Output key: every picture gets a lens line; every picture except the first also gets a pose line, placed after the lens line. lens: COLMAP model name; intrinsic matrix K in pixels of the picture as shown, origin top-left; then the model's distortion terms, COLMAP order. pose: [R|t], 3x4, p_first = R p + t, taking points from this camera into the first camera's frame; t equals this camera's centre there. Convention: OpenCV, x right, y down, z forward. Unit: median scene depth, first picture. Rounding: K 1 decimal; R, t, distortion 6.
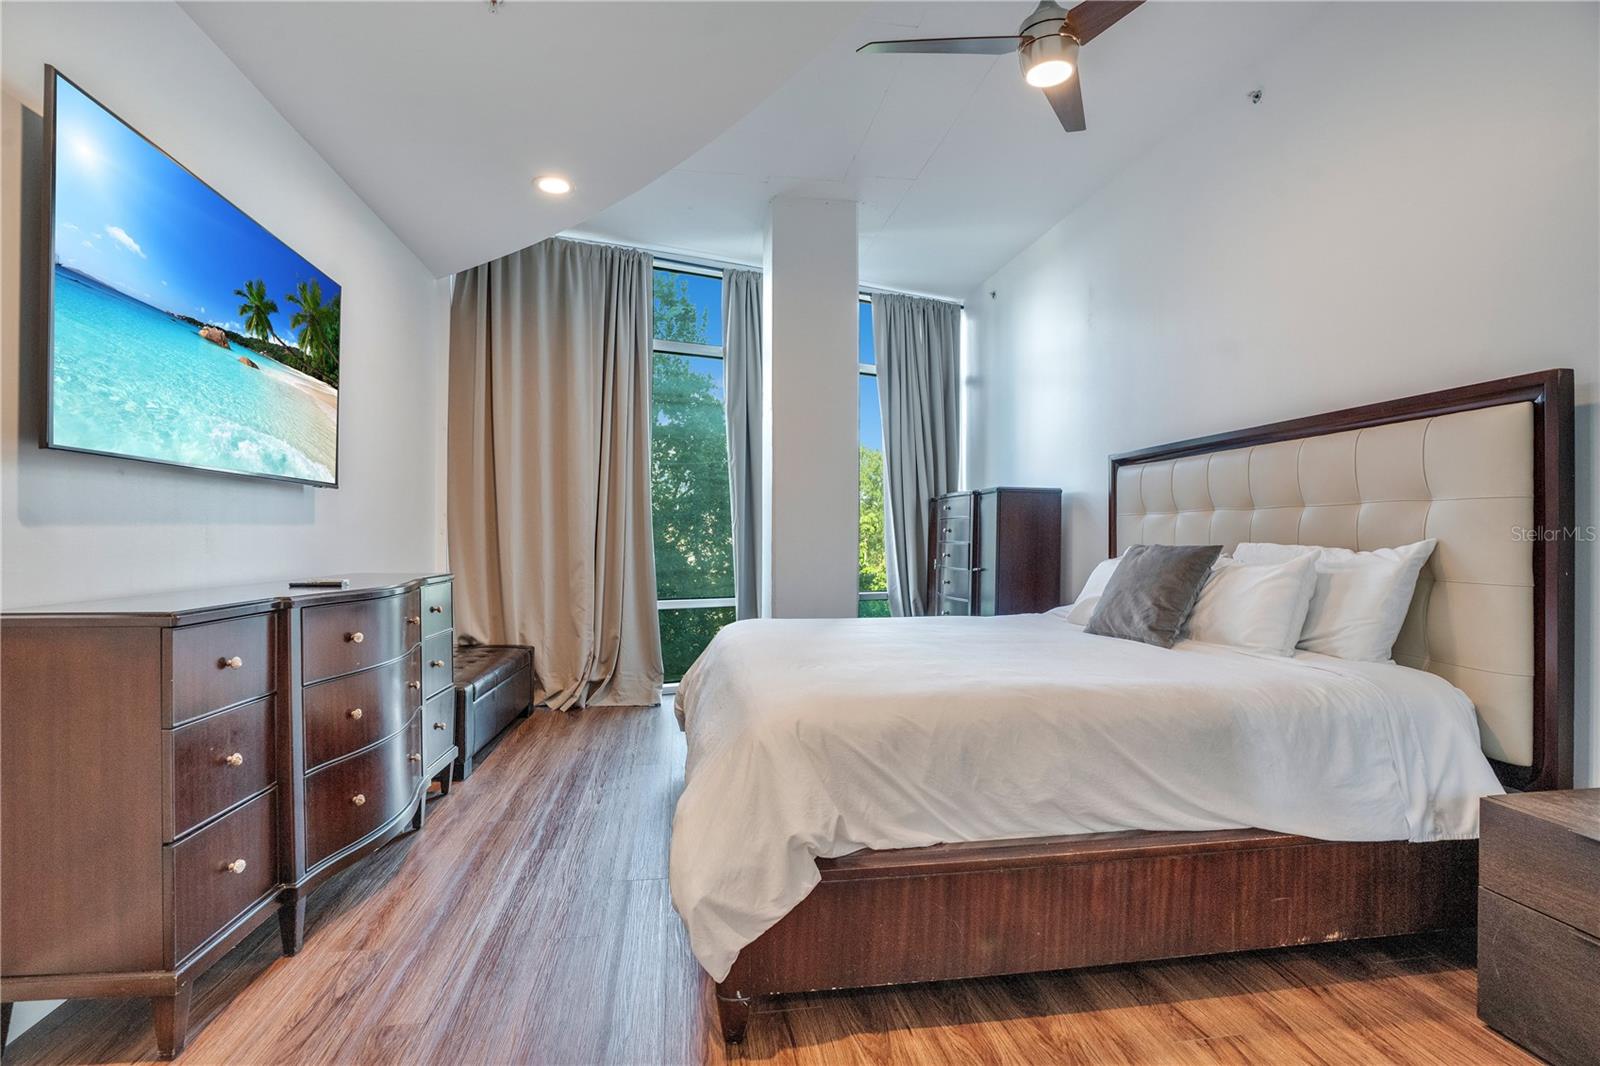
lens RADIAL K [[764.9, 0, 798.6], [0, 764.9, 541.5], [0, 0, 1]] dist [-0.062763, 0.028374]
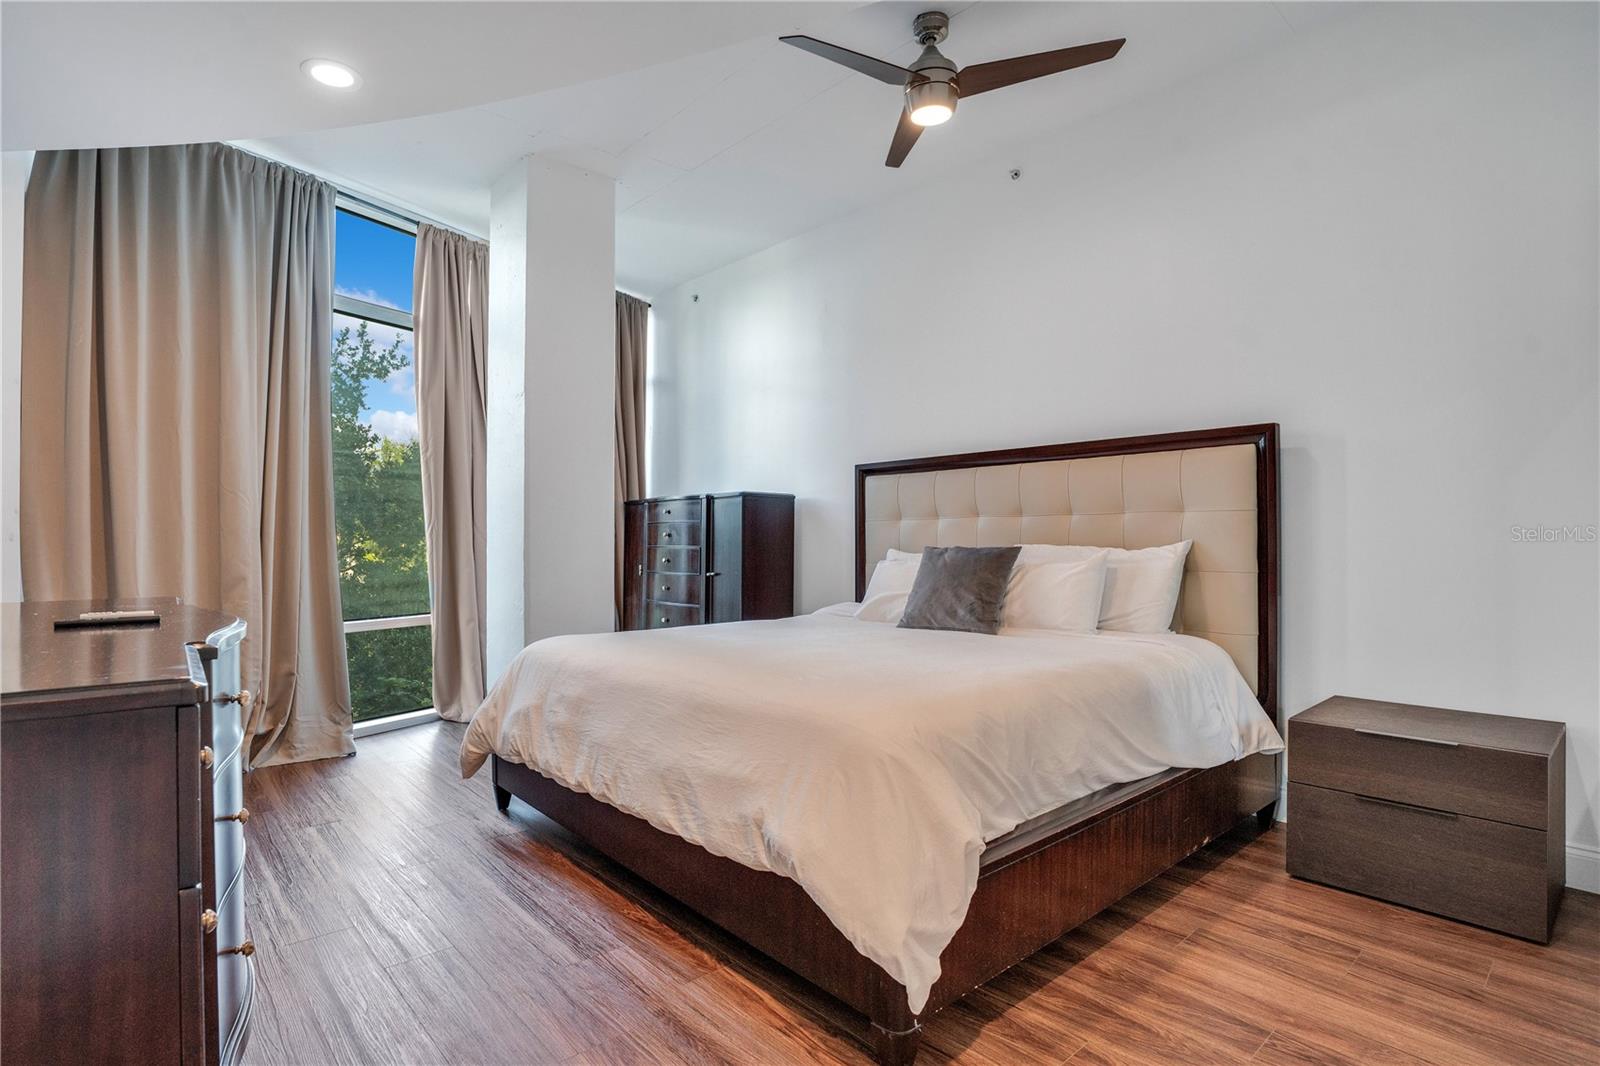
lens RADIAL K [[784.1, 0, 800.5], [0, 784.1, 542.3], [0, 0, 1]] dist [-0.061010, 0.023472]
pose [[0.852936, -0.005892, 0.521982, -0.356086], [0.008840, 0.999956, -0.003157, -0.000555], [-0.521940, 0.007307, 0.852951, 0.121891]]
